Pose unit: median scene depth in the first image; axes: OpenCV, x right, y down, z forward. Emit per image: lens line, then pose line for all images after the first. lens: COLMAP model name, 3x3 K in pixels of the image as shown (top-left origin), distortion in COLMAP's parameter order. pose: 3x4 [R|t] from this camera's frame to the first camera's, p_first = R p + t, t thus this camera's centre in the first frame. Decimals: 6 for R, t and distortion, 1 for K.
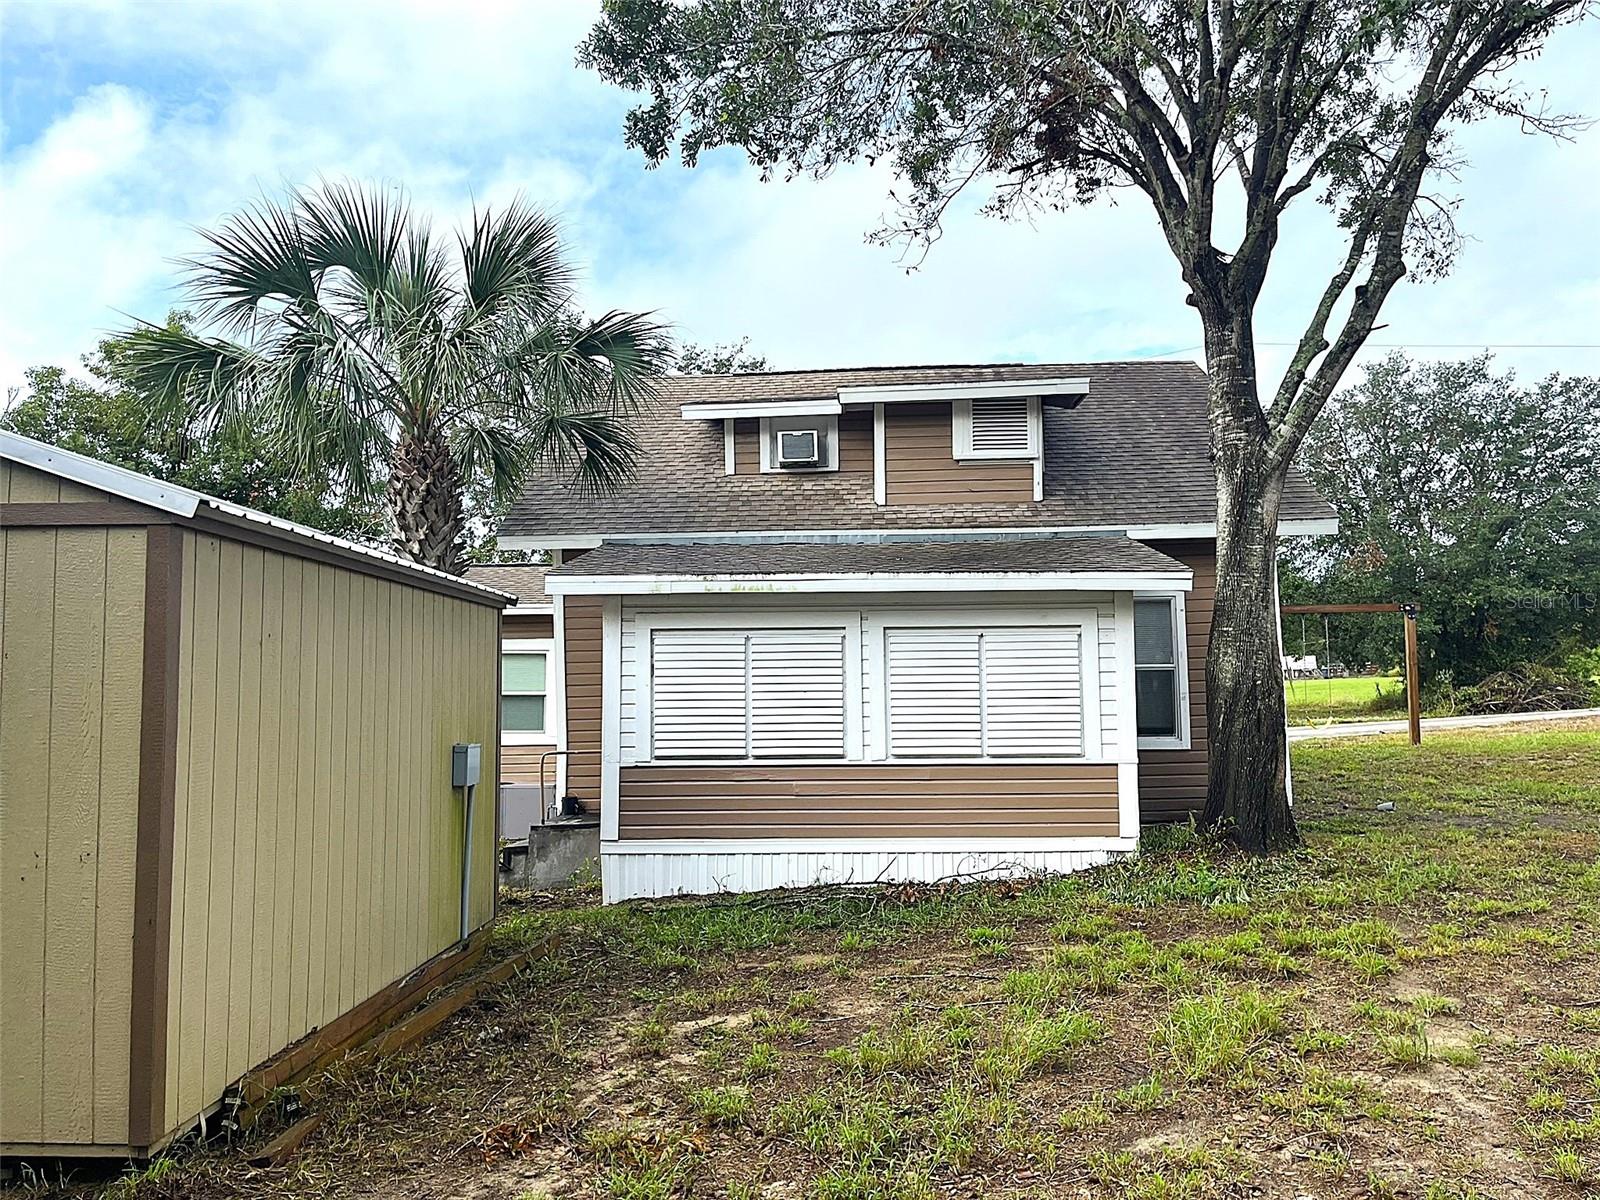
lens RADIAL K [[1205.9, 0, 807.4], [0, 1205.9, 593.6], [0, 0, 1]] dist [0.069635, -0.087475]
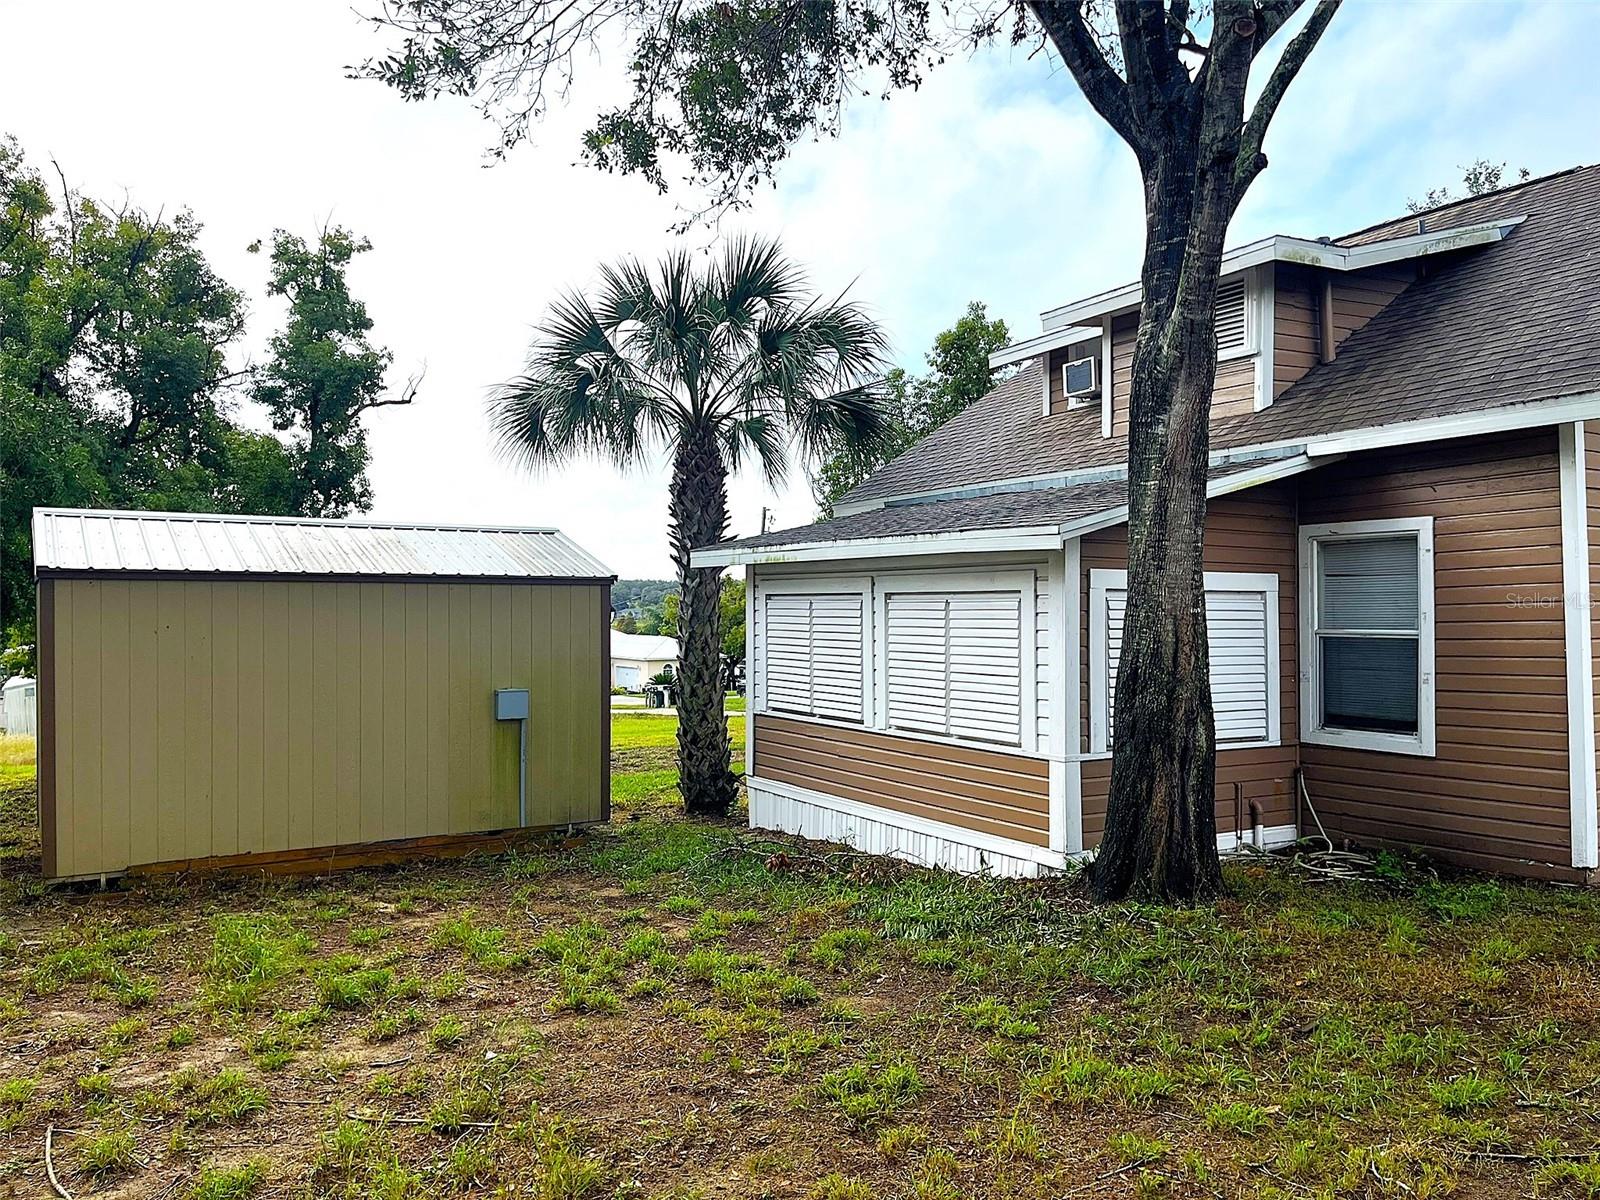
lens RADIAL K [[1205.9, 0, 816.2], [0, 1205.9, 605.2], [0, 0, 1]] dist [0.069635, -0.087475]
pose [[0.554722, 0.007566, -0.832001, 0.839895], [0.065570, 0.996451, 0.052778, -0.017167], [0.829448, -0.083832, 0.552257, 0.424485]]
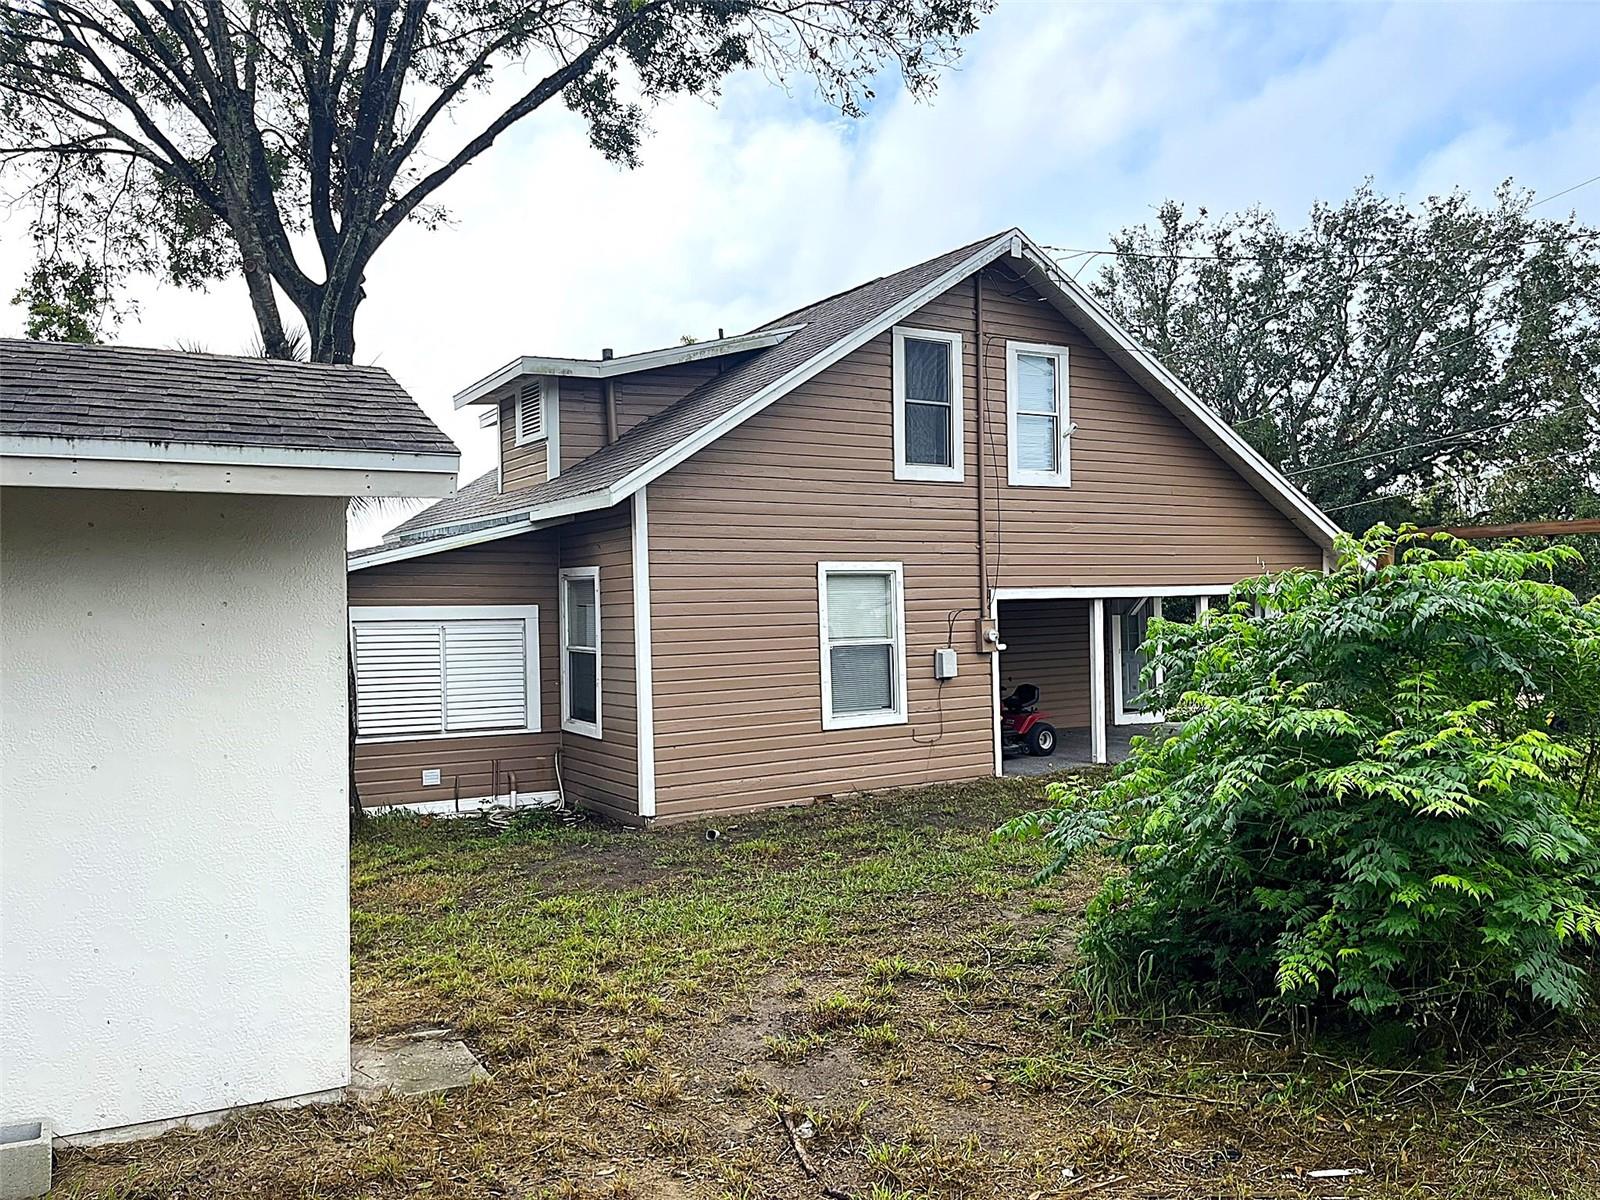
lens RADIAL K [[1205.9, 0, 797.2], [0, 1205.9, 602.1], [0, 0, 1]] dist [0.069635, -0.087475]
pose [[0.551781, 0.009355, -0.833937, 1.435680], [0.073681, 0.995480, 0.059919, -0.026663], [0.830728, -0.094507, 0.548598, 0.761873]]
